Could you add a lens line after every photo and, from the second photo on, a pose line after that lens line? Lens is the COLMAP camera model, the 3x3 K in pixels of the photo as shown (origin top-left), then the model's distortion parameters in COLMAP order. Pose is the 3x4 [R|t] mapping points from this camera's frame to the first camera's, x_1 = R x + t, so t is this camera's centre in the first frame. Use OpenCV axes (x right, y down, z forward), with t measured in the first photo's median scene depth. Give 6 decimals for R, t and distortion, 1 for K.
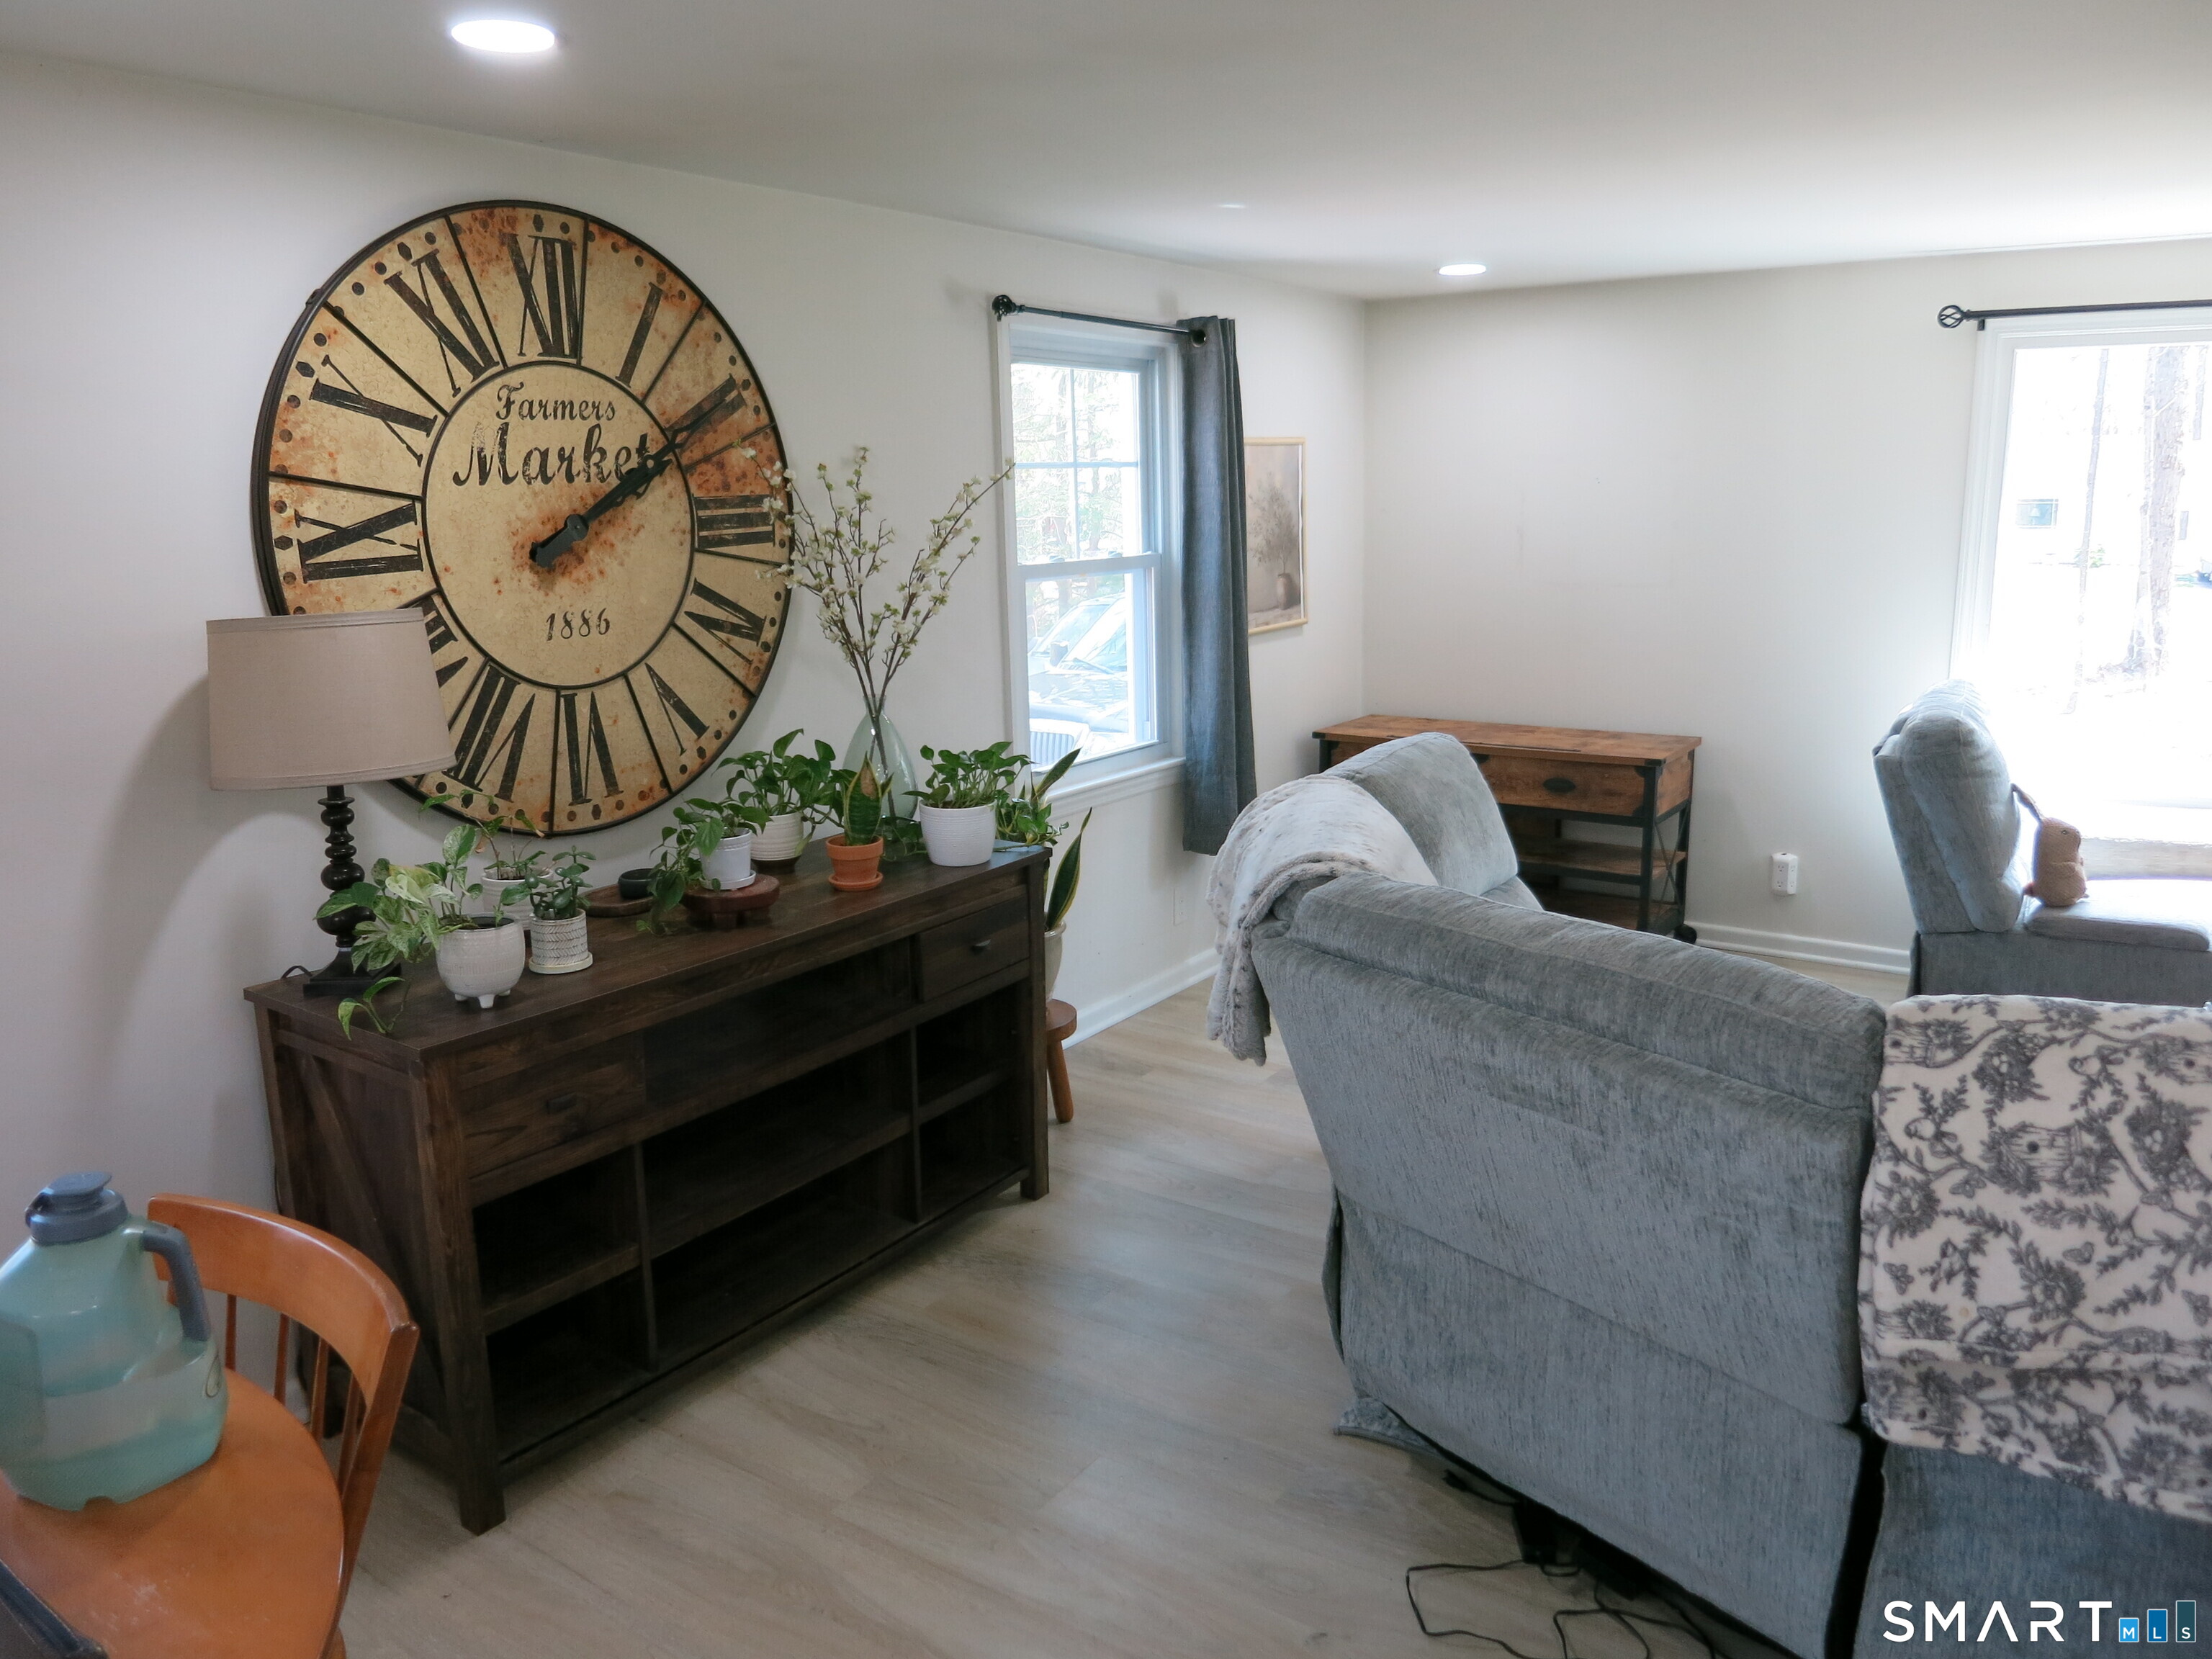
lens RADIAL K [[1584.6, 0, 1106.9], [0, 1584.6, 830.8], [0, 0, 1]] dist [-0.050188, -0.001479]
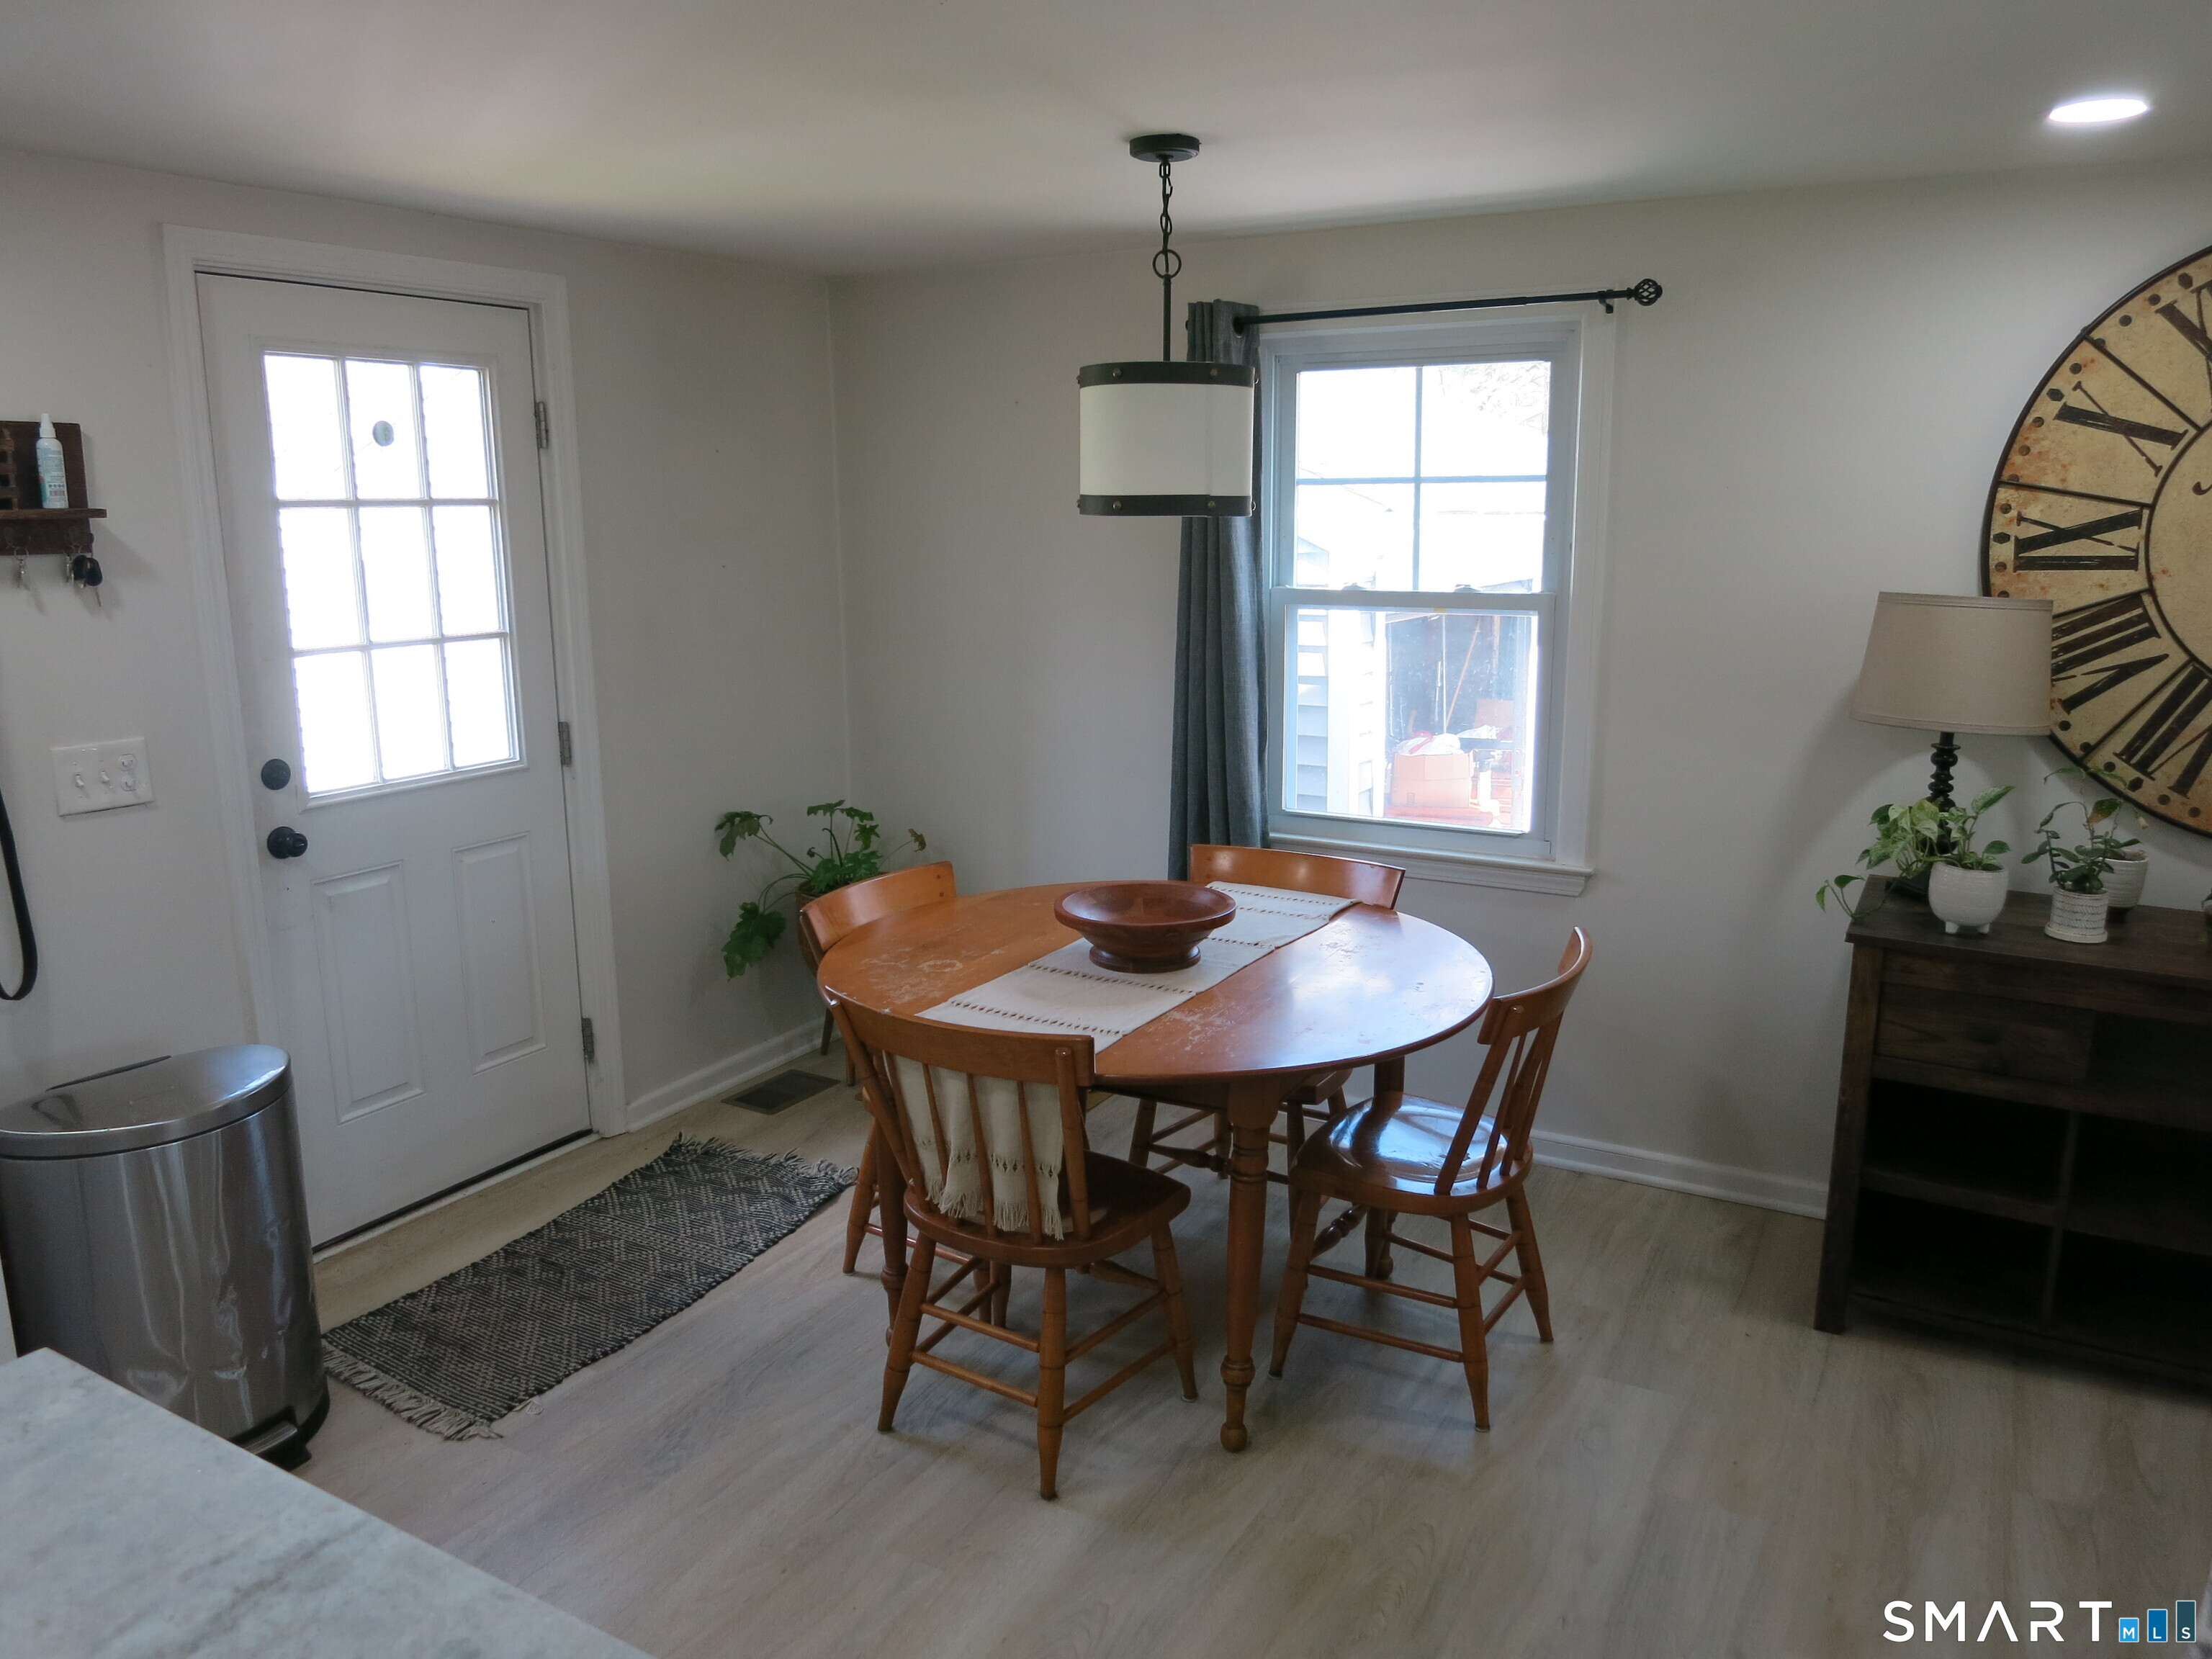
lens RADIAL K [[1584.6, 0, 1107.0], [0, 1584.6, 828.1], [0, 0, 1]] dist [-0.050188, -0.001479]
pose [[0.089157, 0.213371, -0.972895, 0.626067], [-0.205686, 0.959674, 0.191622, -0.053814], [0.974548, 0.183026, 0.129449, 0.192370]]
